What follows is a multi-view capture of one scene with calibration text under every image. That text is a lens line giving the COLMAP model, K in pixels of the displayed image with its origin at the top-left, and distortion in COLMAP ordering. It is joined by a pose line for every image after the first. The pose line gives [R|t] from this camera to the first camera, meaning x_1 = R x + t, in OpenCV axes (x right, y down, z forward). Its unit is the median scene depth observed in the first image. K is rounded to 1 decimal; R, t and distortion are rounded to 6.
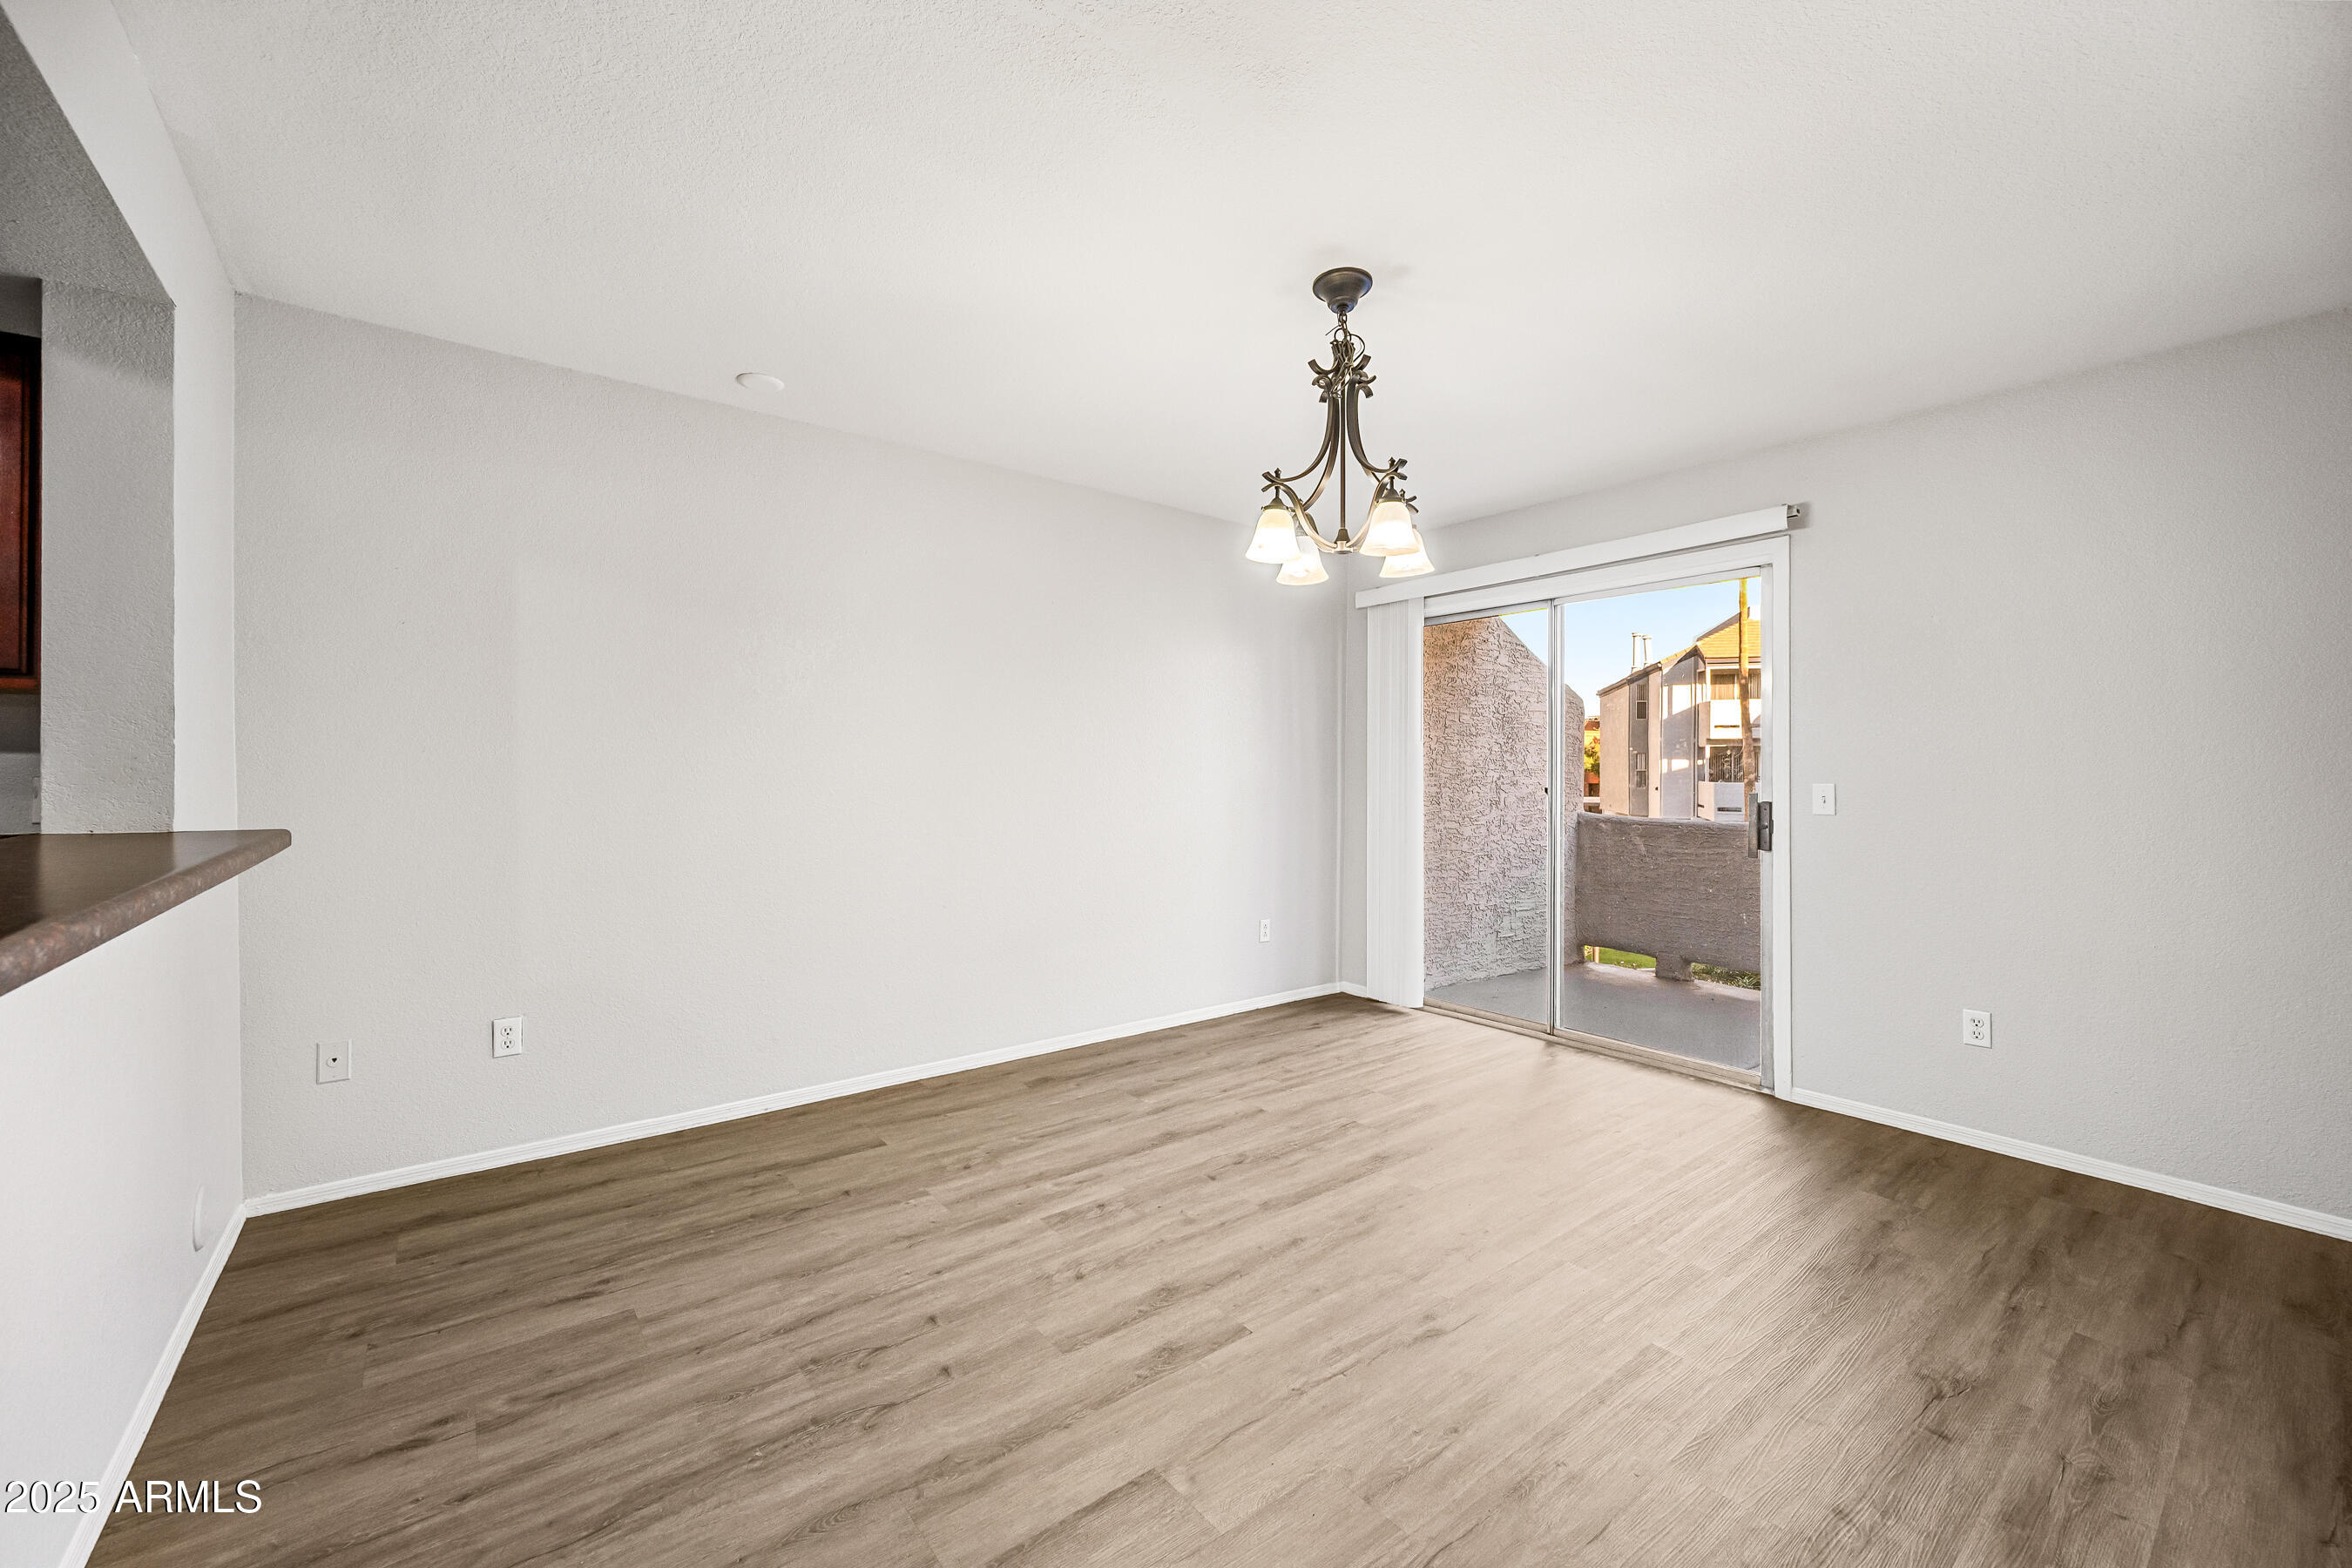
lens RADIAL K [[940.8, 0, 1174.5], [0, 940.8, 763.5], [0, 0, 1]] dist [0.010555, -0.000021]
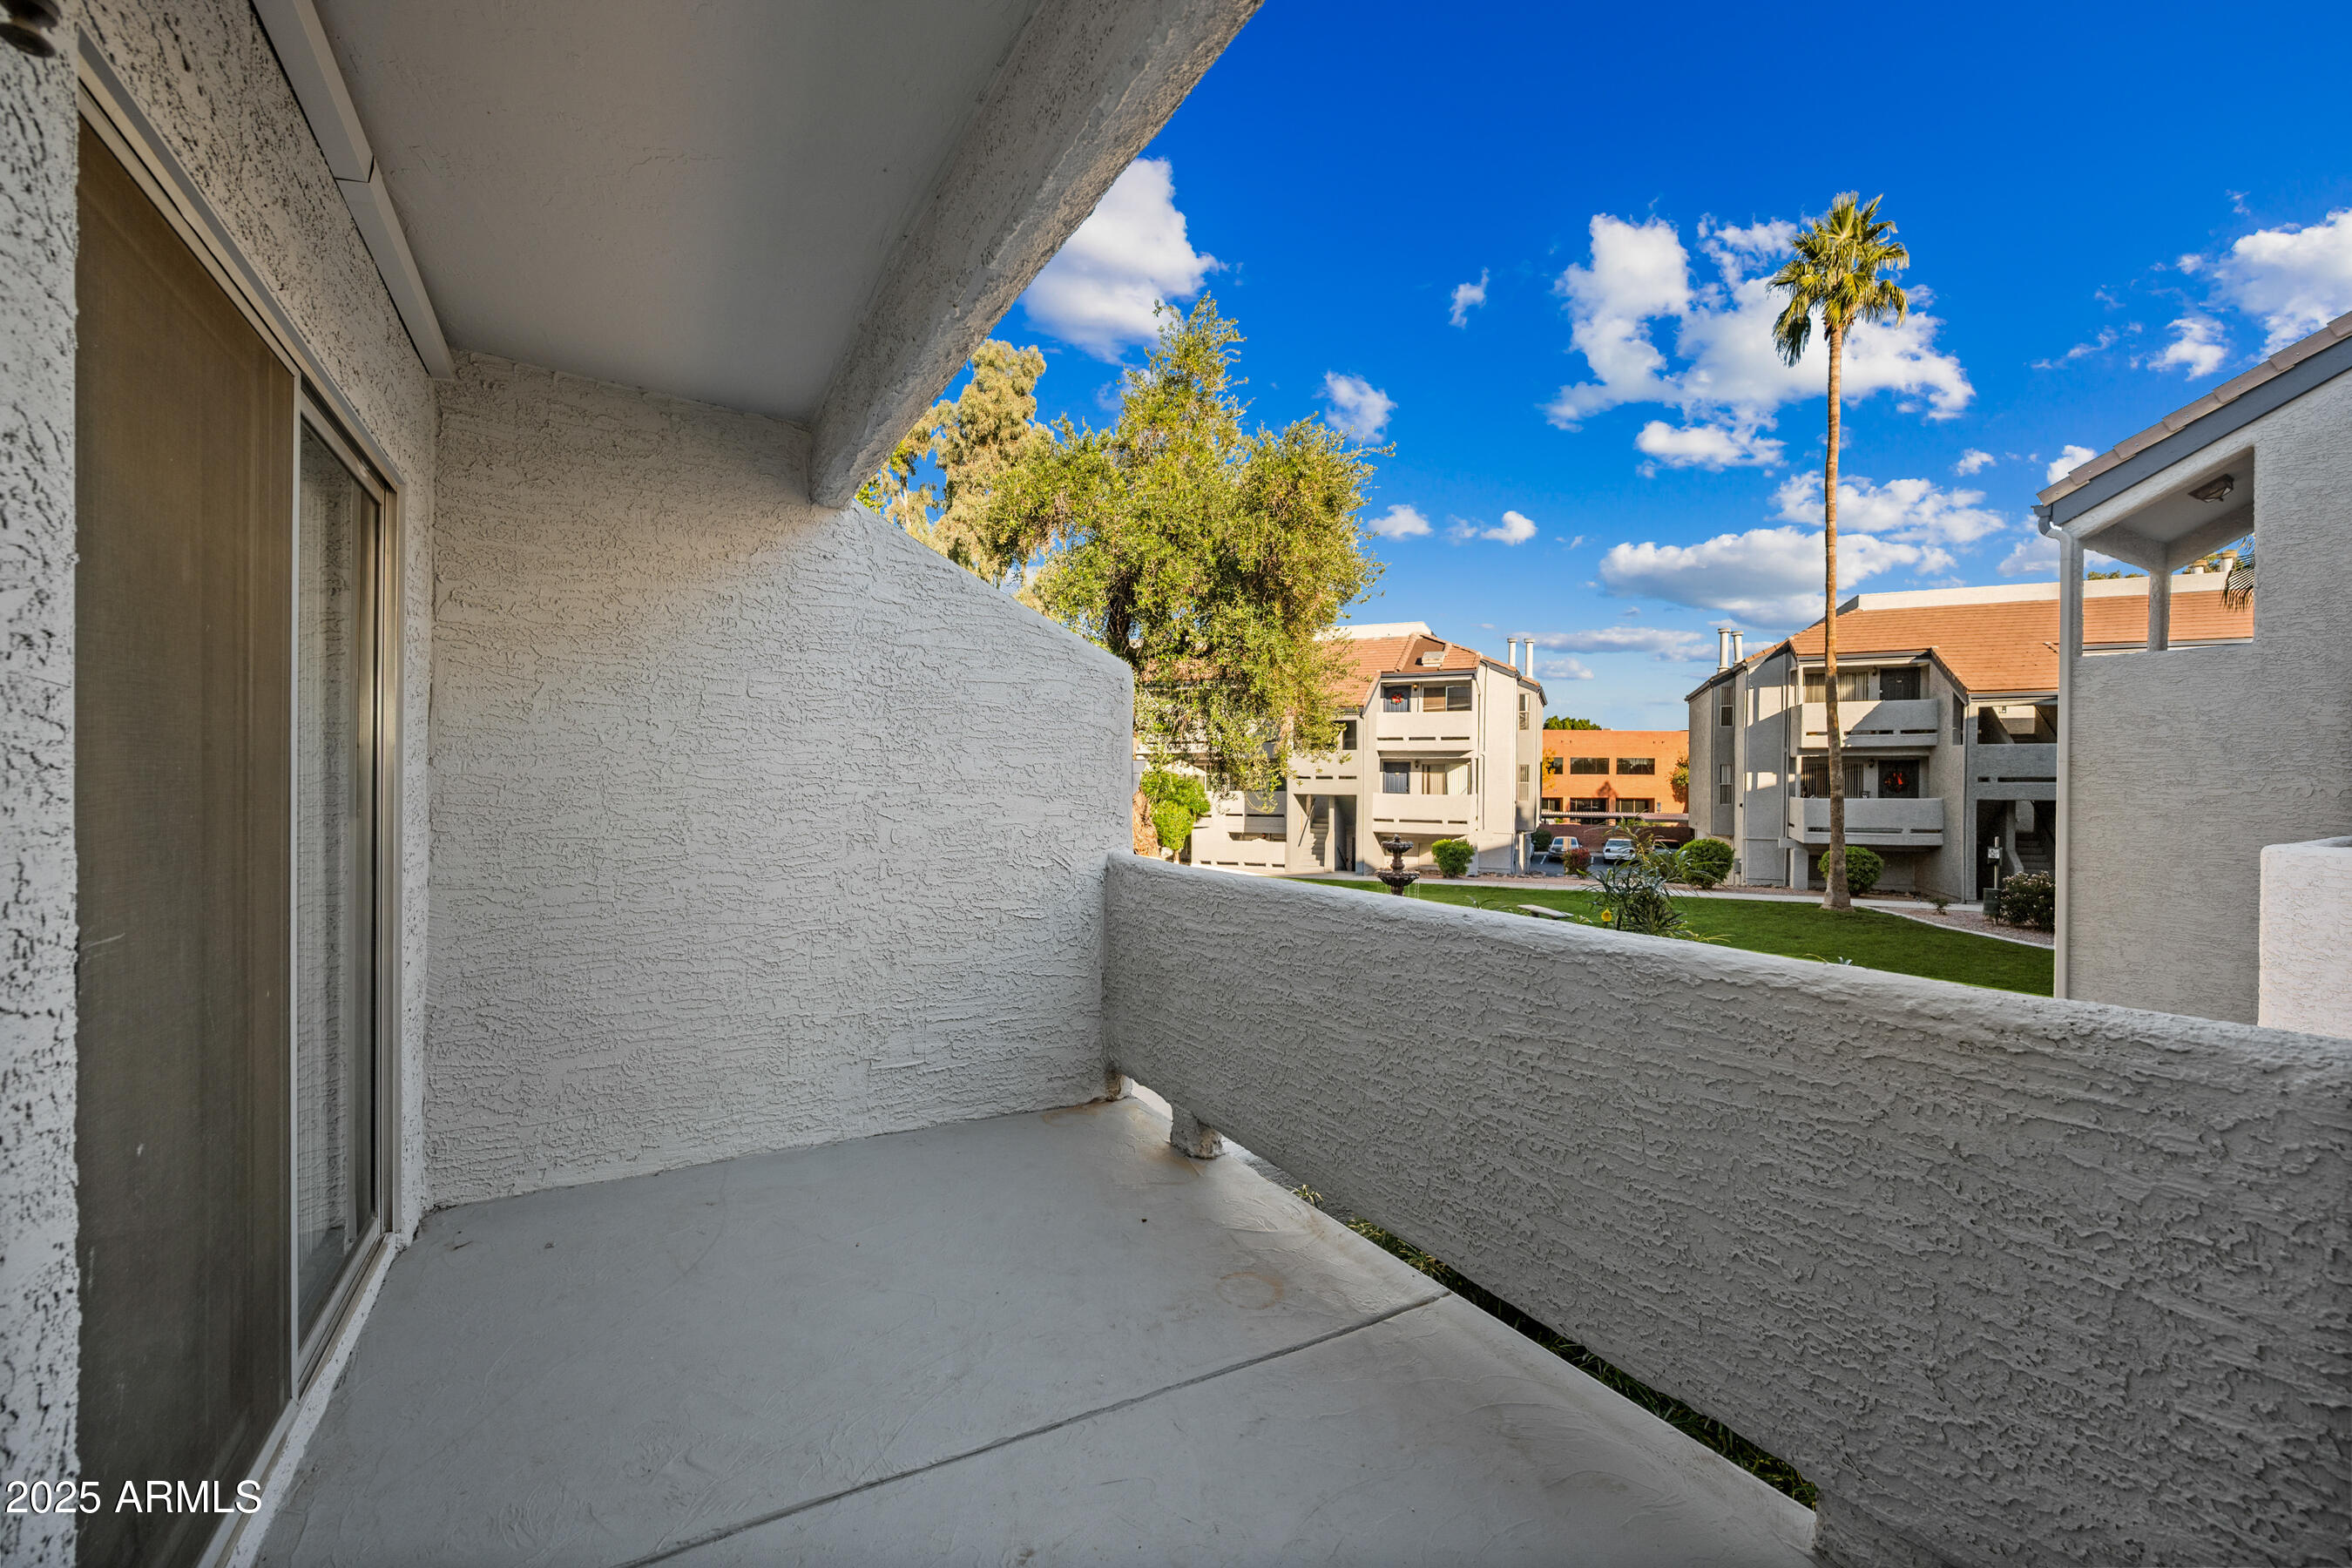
lens RADIAL K [[940.8, 0, 1177.9], [0, 940.8, 785.9], [0, 0, 1]] dist [0.010555, -0.000021]
pose [[0.993498, 0.002388, -0.113822, 0.574442], [-0.001277, 0.999951, 0.009827, 0.003314], [0.113840, -0.009618, 0.993453, 0.428209]]
